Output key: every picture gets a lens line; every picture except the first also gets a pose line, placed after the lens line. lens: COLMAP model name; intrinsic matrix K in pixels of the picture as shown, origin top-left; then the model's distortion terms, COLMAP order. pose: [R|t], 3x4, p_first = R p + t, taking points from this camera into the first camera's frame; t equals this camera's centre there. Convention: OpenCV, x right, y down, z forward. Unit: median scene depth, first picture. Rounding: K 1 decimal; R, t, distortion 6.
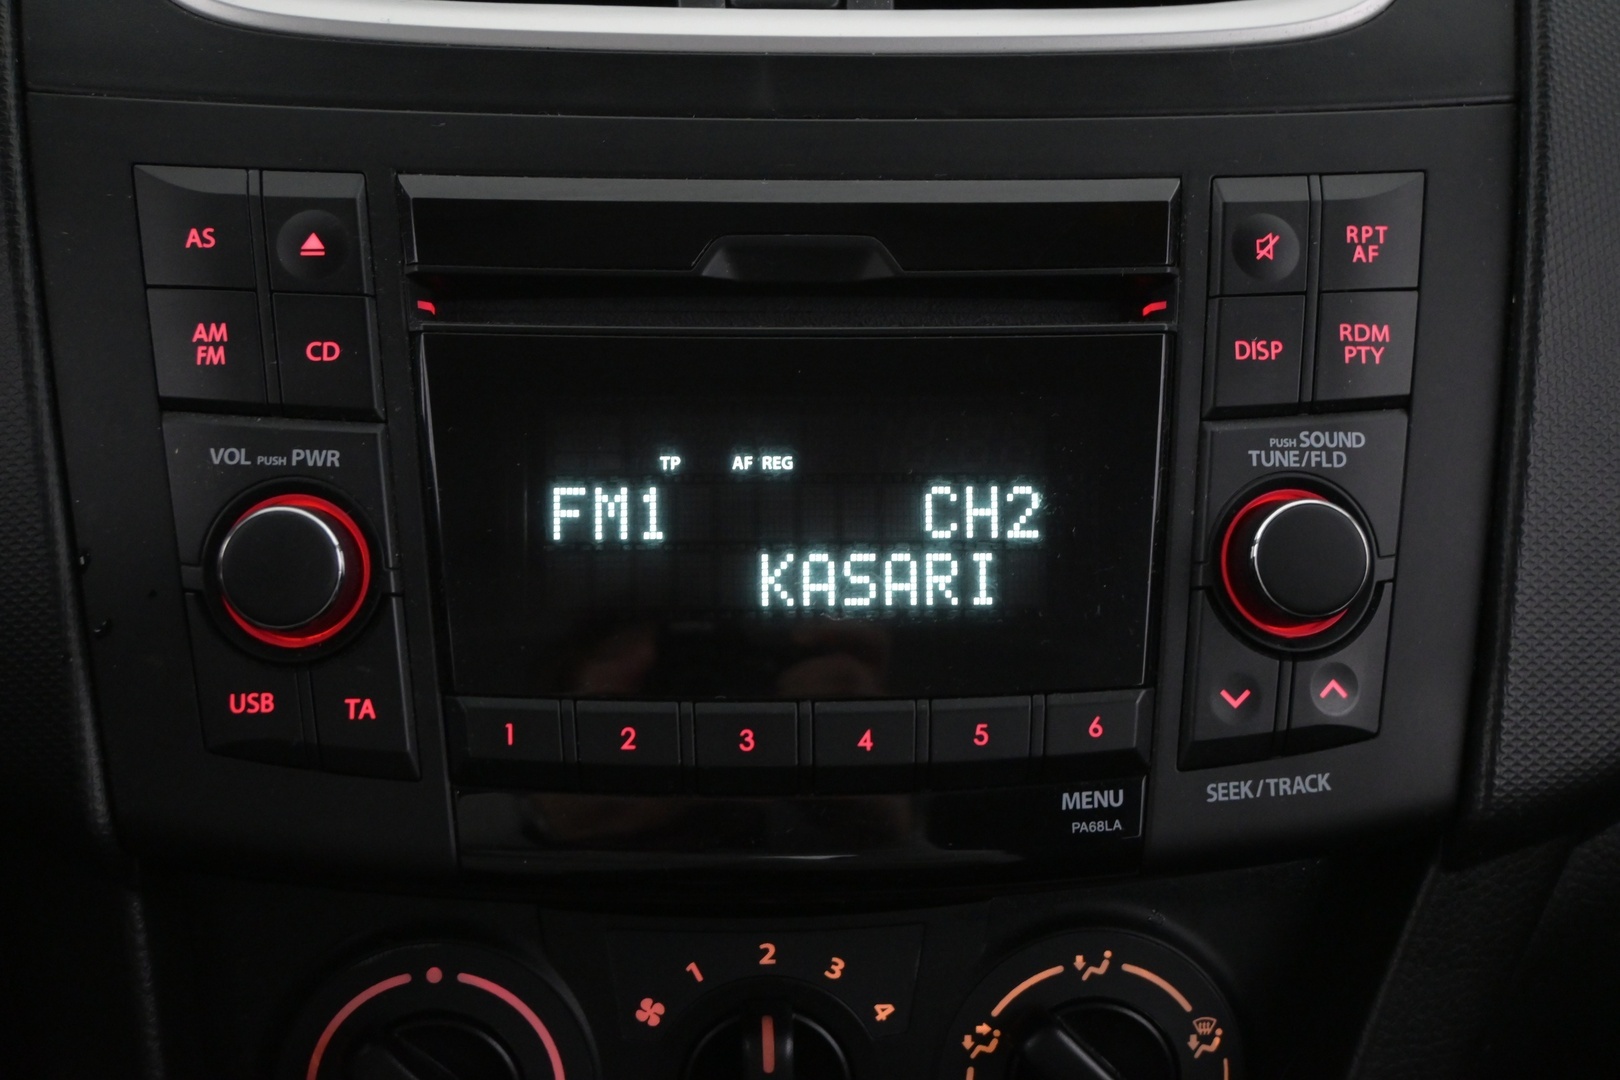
lens RADIAL K [[2318.1, 0, 810.0], [0, 2318.1, 540.0], [0, 0, 1]] dist [-0.009902, -0.005983]
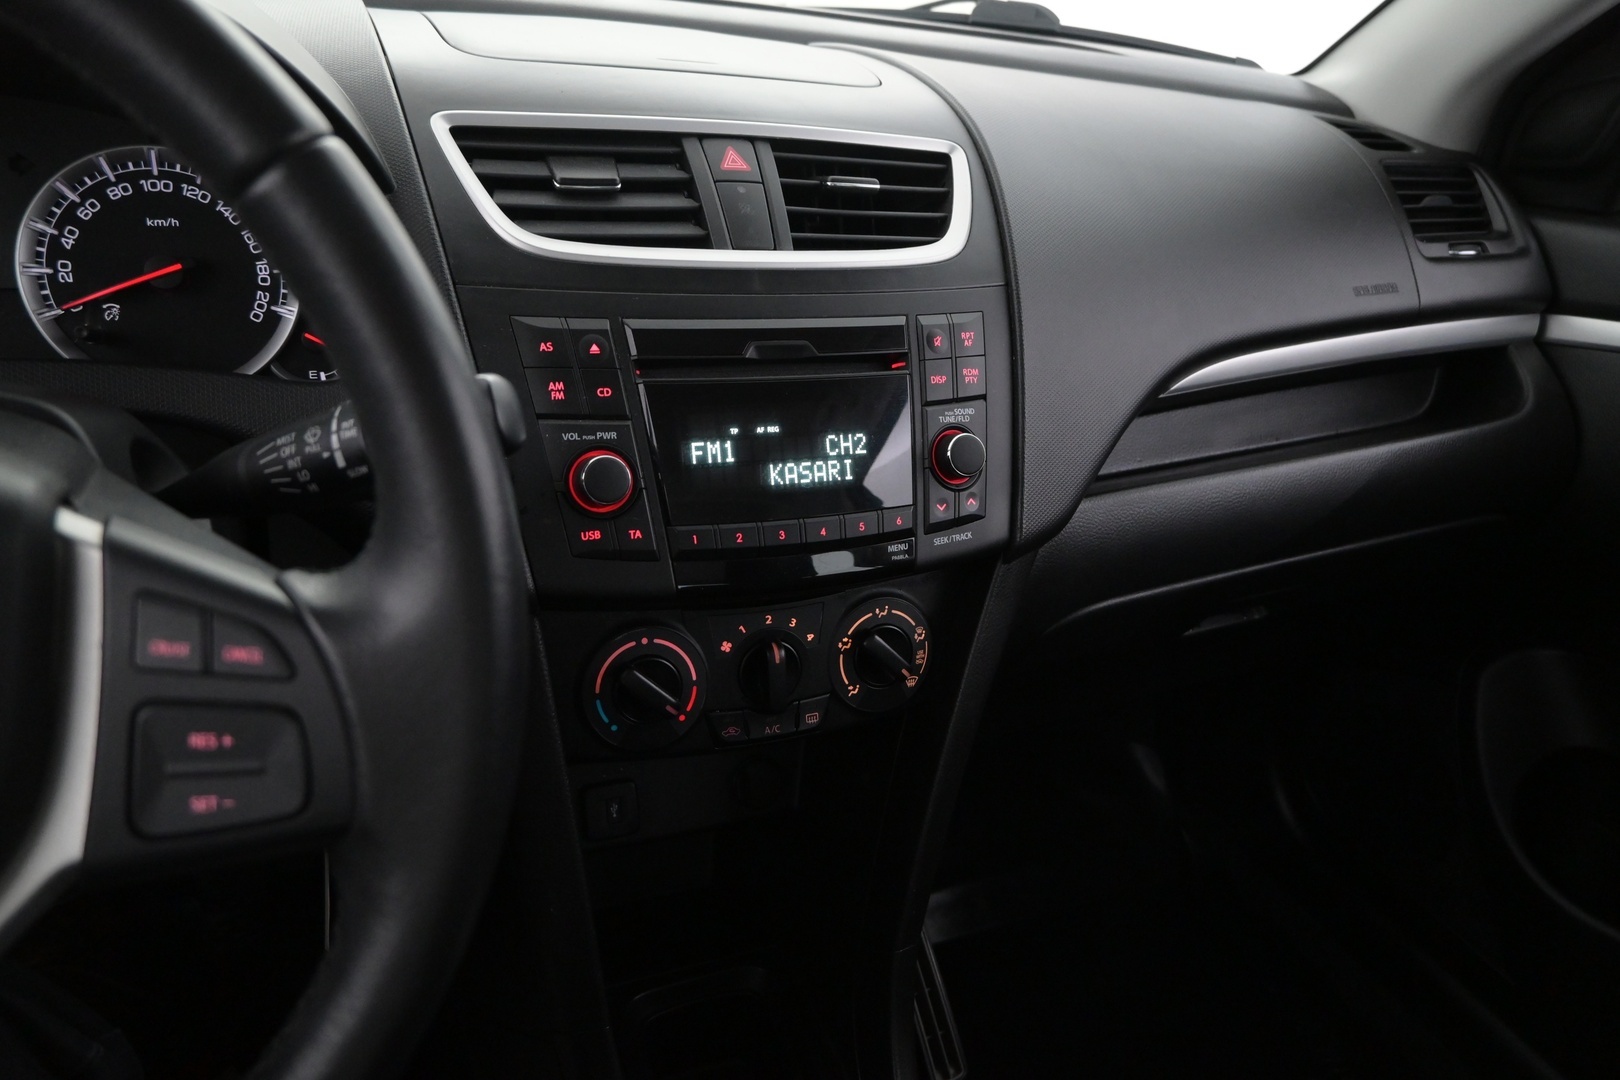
lens RADIAL K [[1119.2, 0, 810.0], [0, 1119.2, 540.0], [0, 0, 1]] dist [-0.000442, -0.000739]
pose [[0.941700, -0.078610, 0.327142, -0.397100], [0.057267, 0.995584, 0.074387, -0.000680], [-0.331544, -0.051316, 0.942043, -0.201700]]
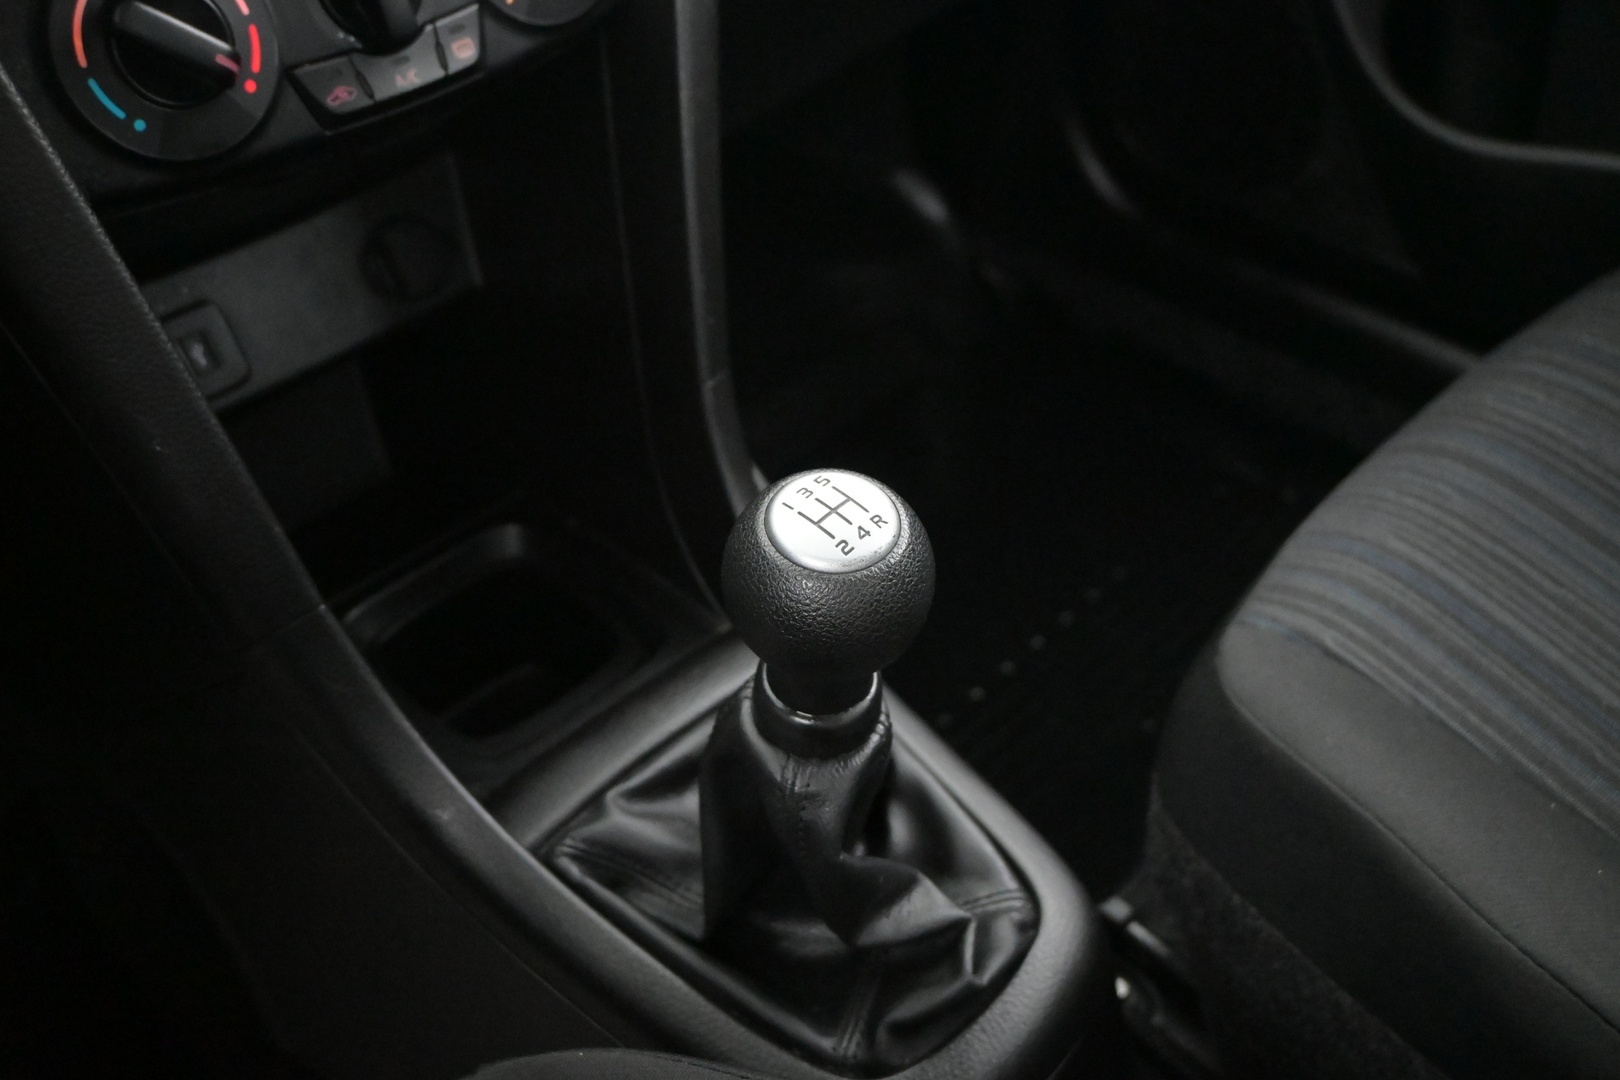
lens RADIAL K [[1537.8, 0, 810.0], [0, 1537.8, 540.0], [0, 0, 1]] dist [0.002623, 0.001869]
pose [[0.749075, -0.463012, 0.473822, -0.480231], [0.307676, 0.876546, 0.370137, 0.291545], [-0.586705, -0.131477, 0.799057, -0.036477]]
